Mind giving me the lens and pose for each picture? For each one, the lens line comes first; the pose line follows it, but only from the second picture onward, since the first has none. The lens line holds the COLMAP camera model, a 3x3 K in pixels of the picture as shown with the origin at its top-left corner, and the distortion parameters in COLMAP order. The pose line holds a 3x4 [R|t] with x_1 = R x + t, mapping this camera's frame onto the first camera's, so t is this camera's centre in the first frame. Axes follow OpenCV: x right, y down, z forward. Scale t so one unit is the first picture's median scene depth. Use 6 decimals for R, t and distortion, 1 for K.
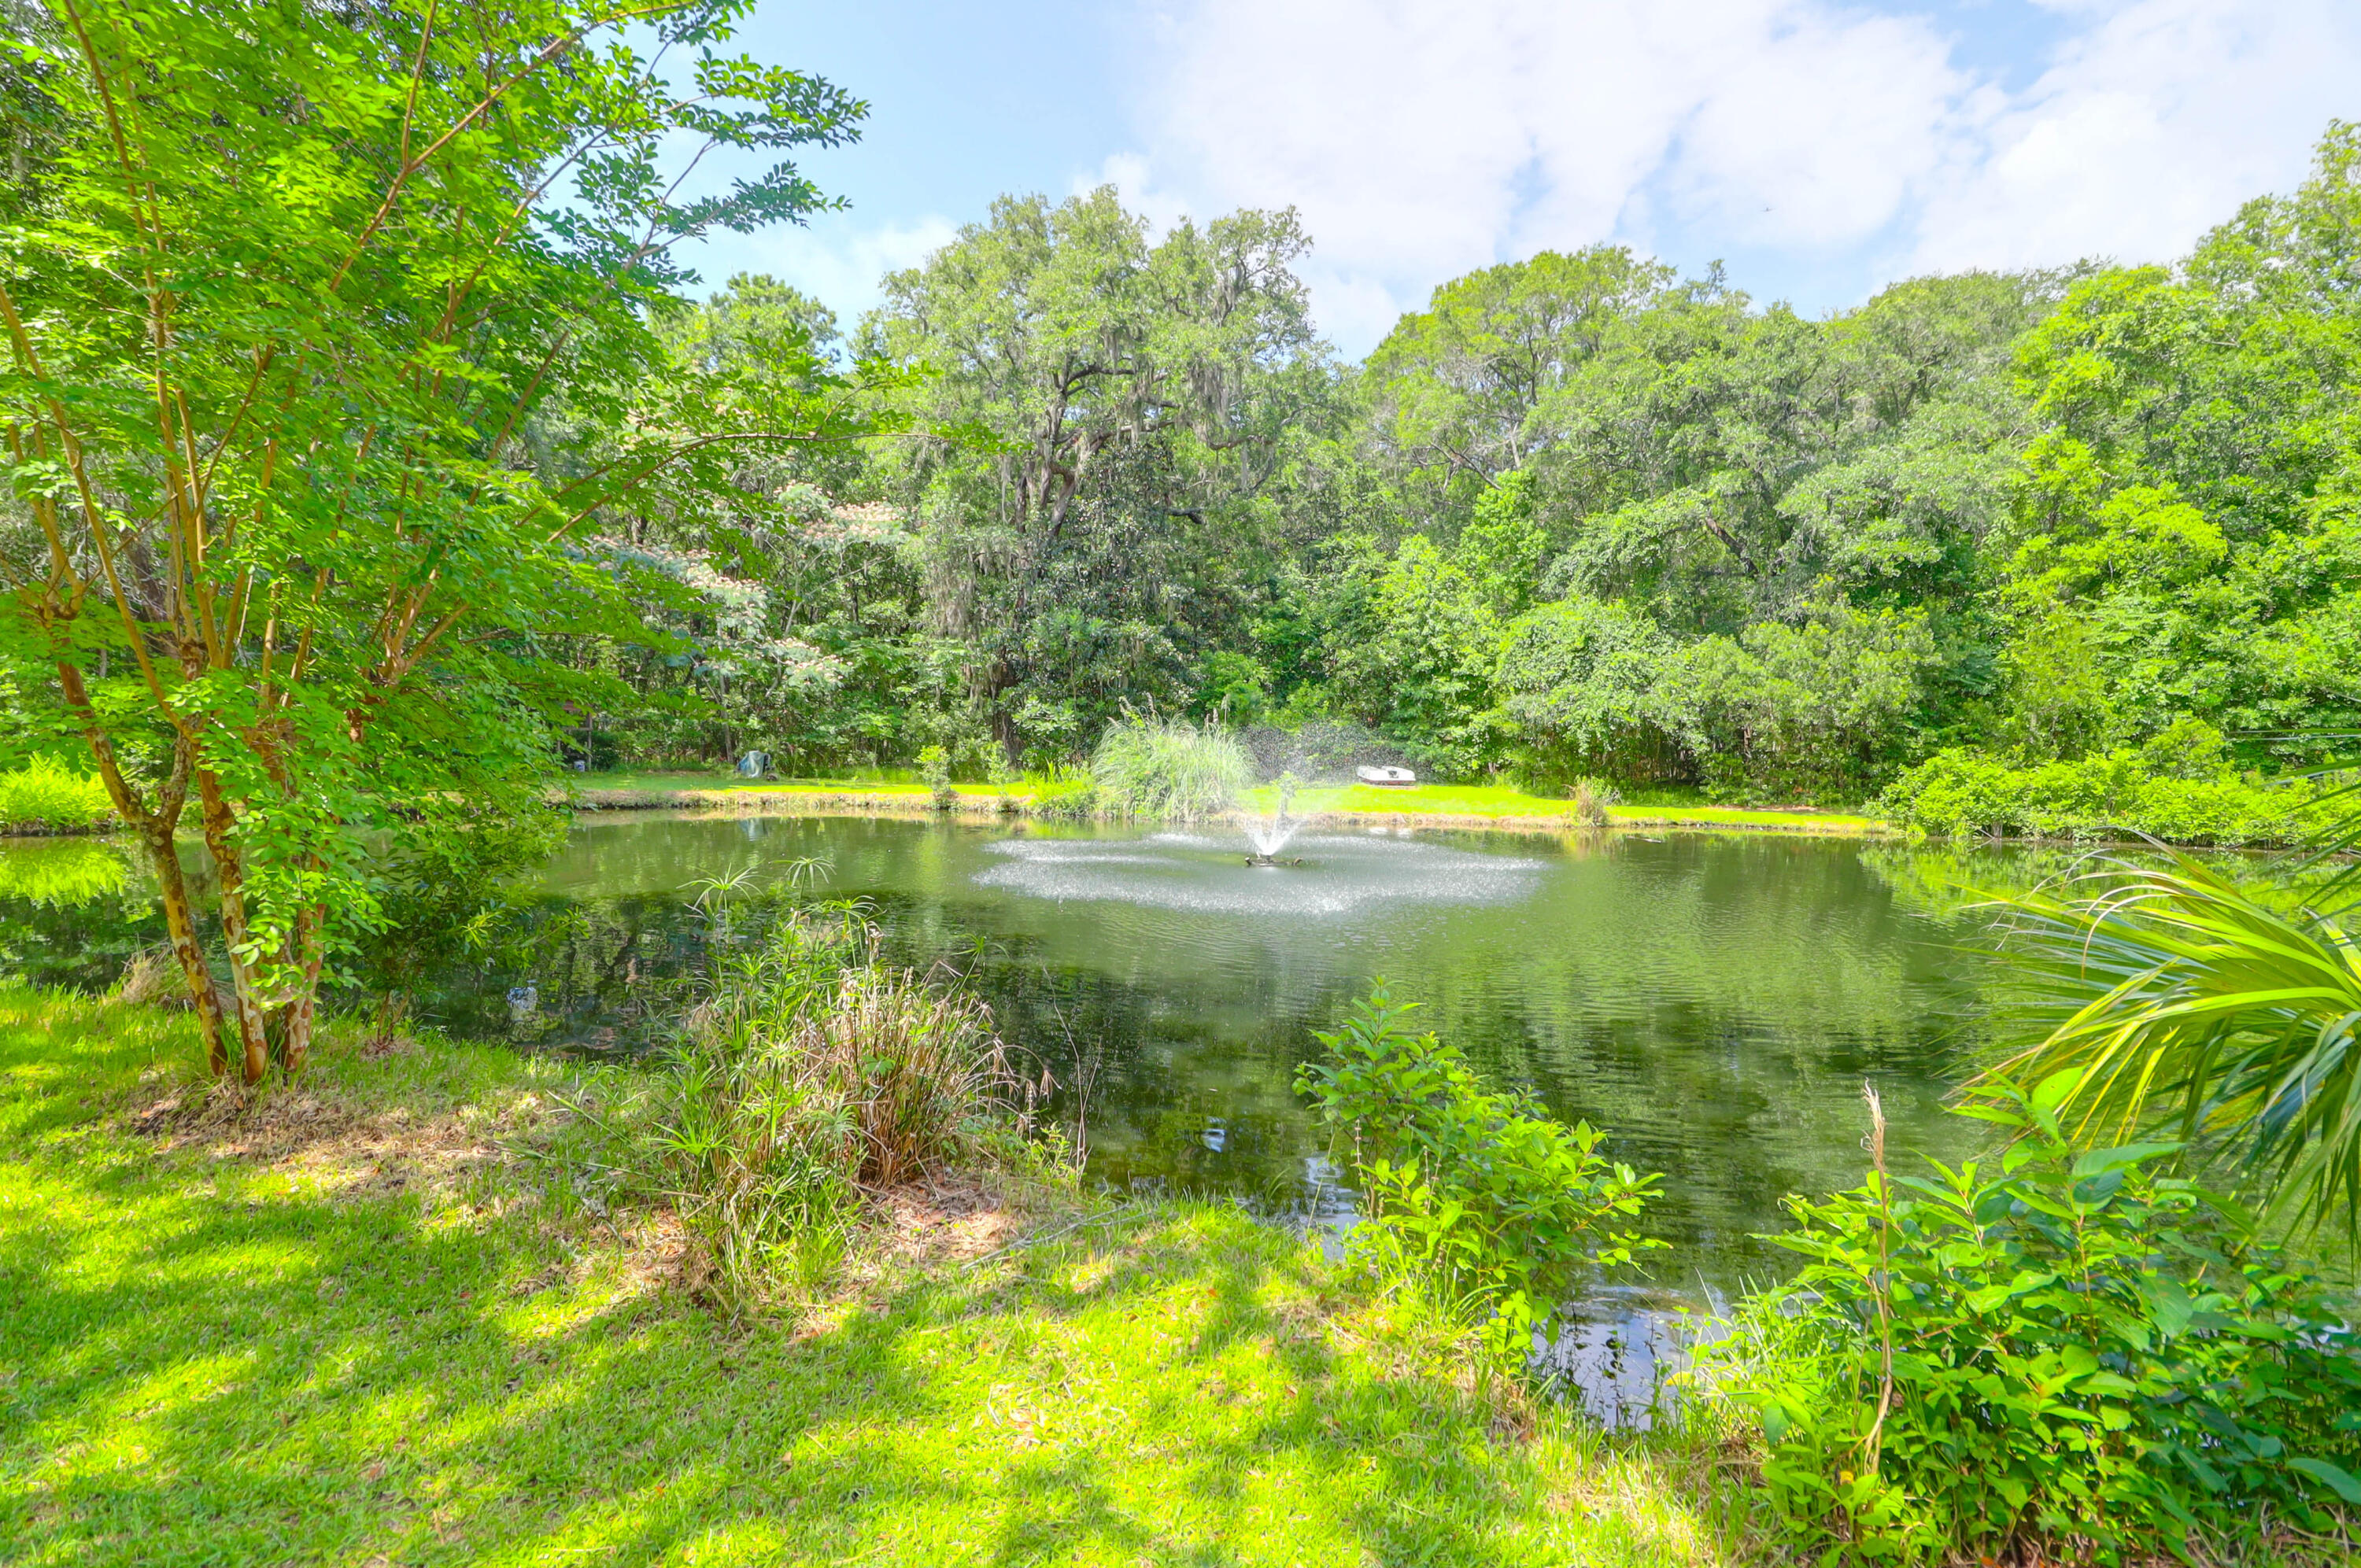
lens RADIAL K [[1073.6, 0, 1180.5], [0, 1073.6, 784.0], [0, 0, 1]] dist [-0.004647, -0.000983]
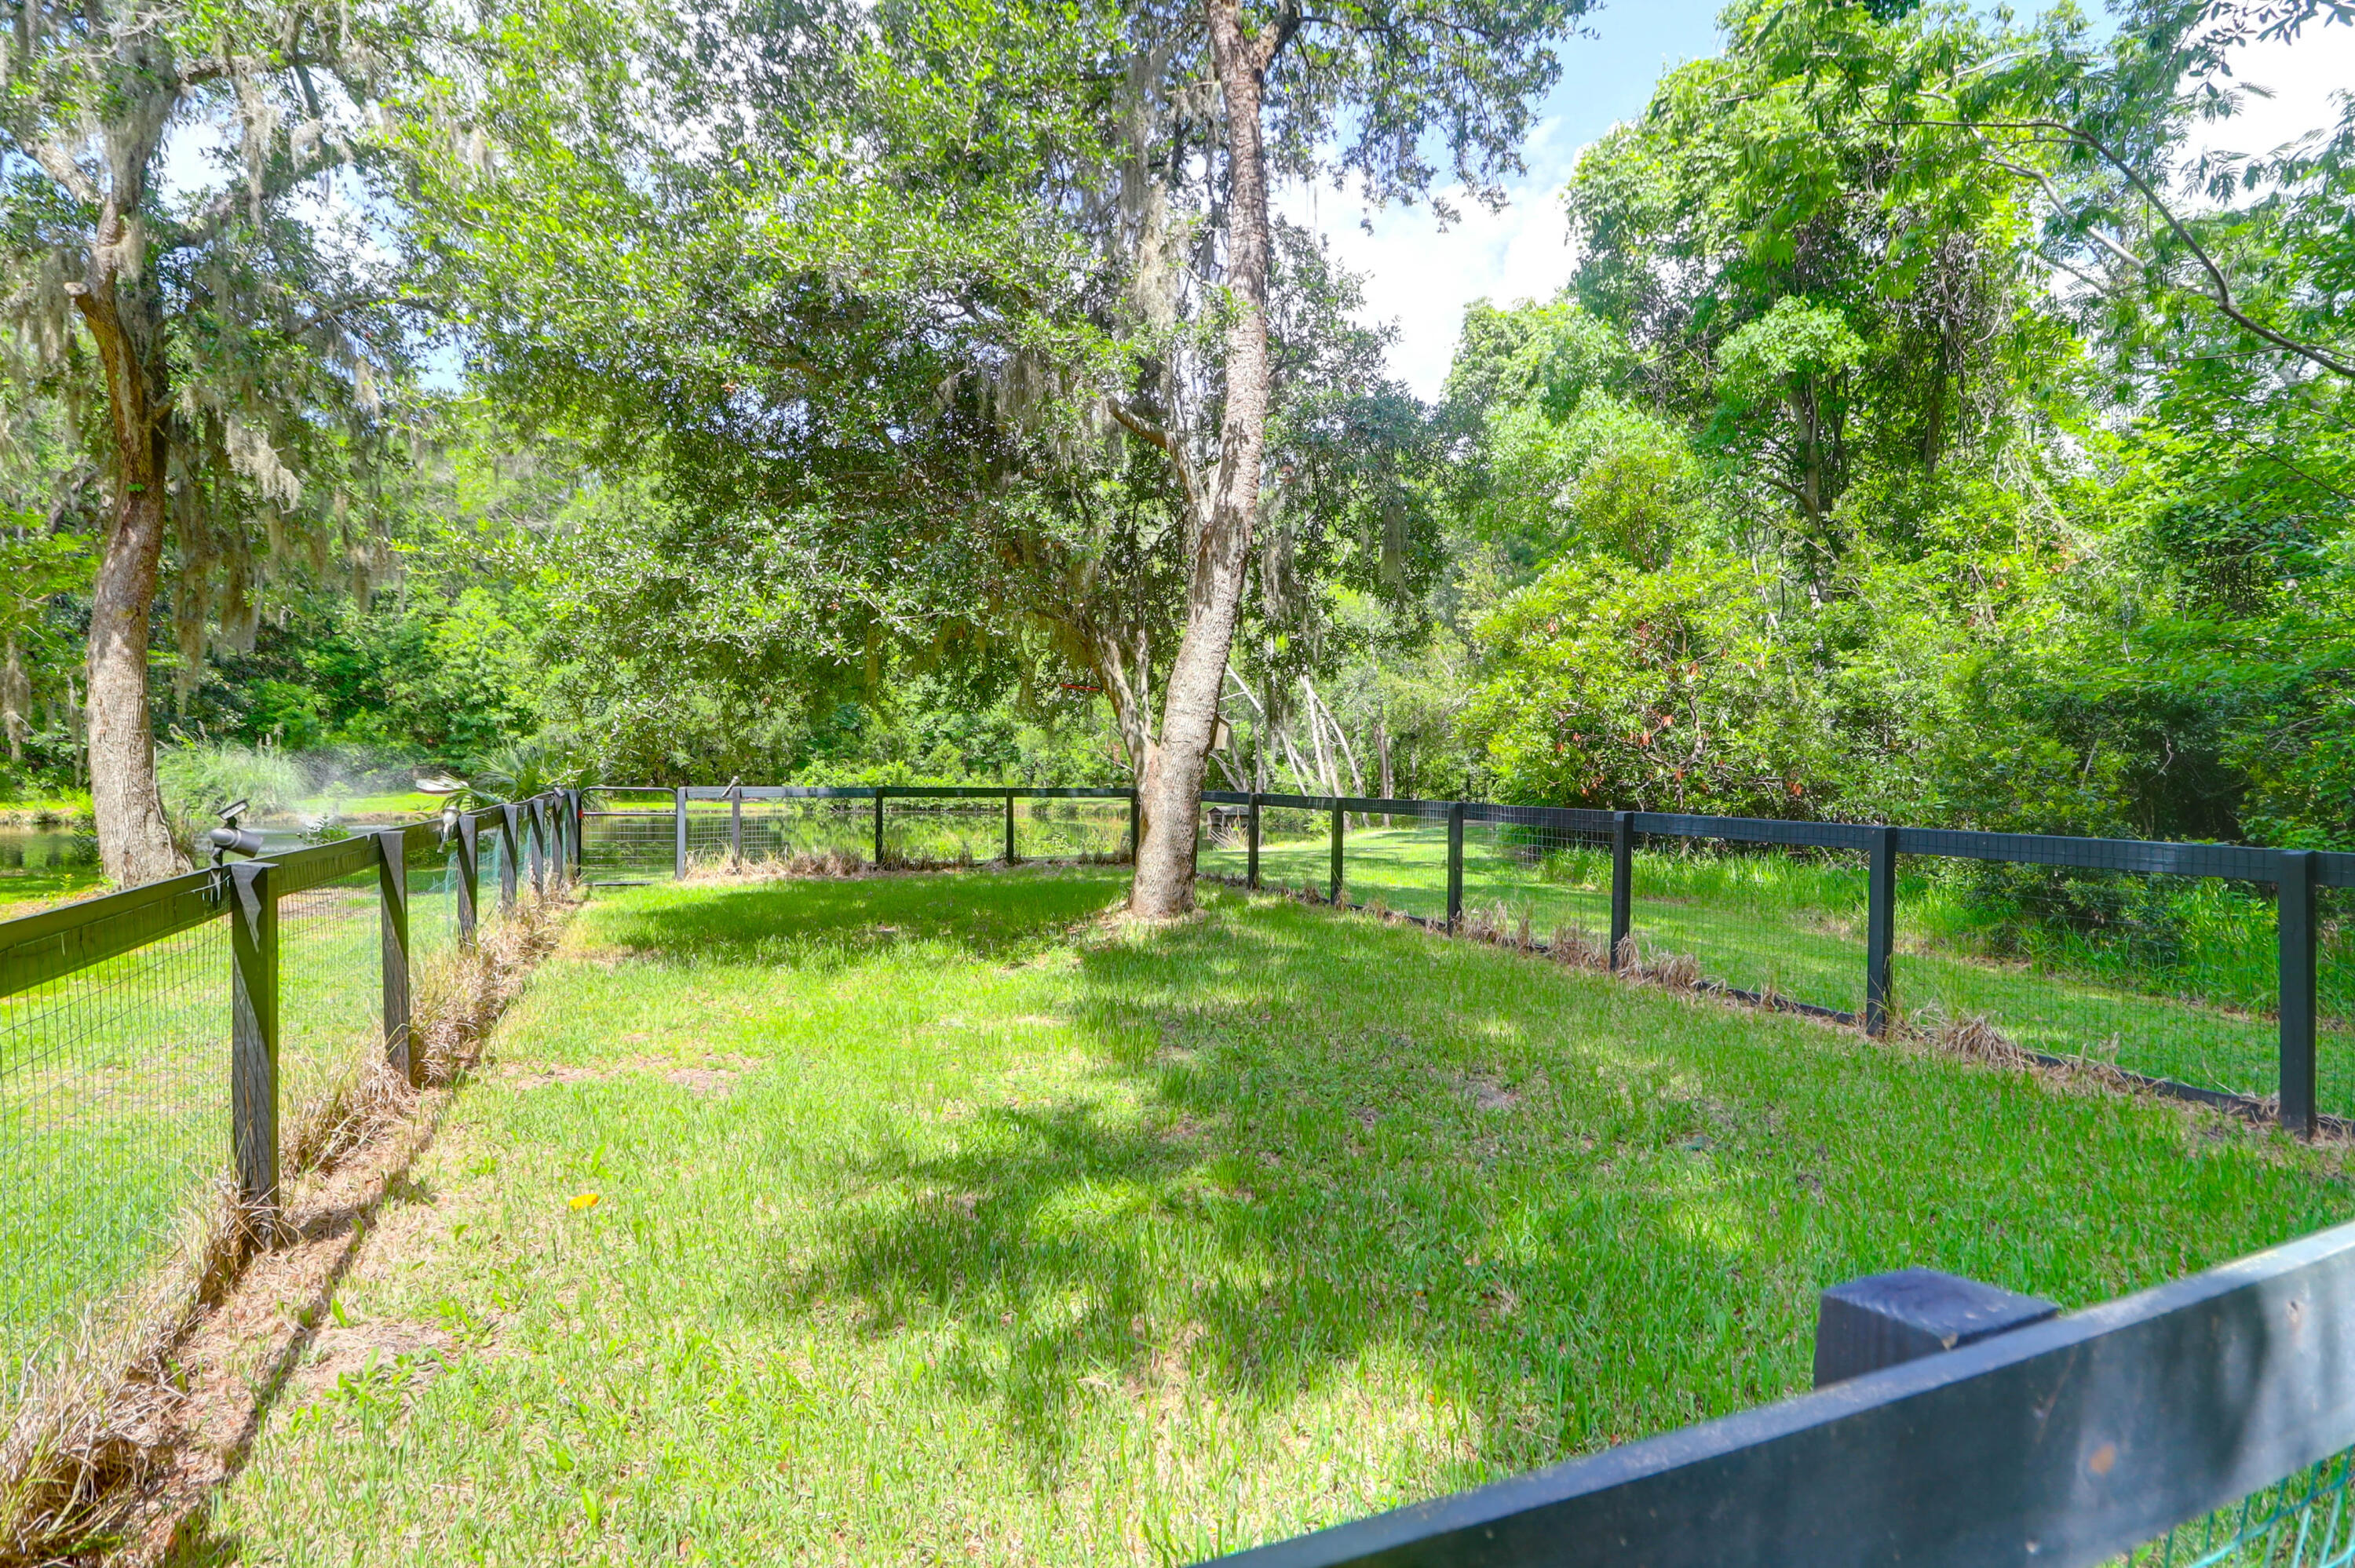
lens RADIAL K [[1090.7, 0, 1174.6], [0, 1090.7, 790.6], [0, 0, 1]] dist [-0.003474, -0.012985]
pose [[0.743499, -0.025151, 0.668264, -0.022634], [0.031442, 0.999502, 0.002636, 0.022389], [-0.667997, 0.019052, 0.743920, -0.555394]]
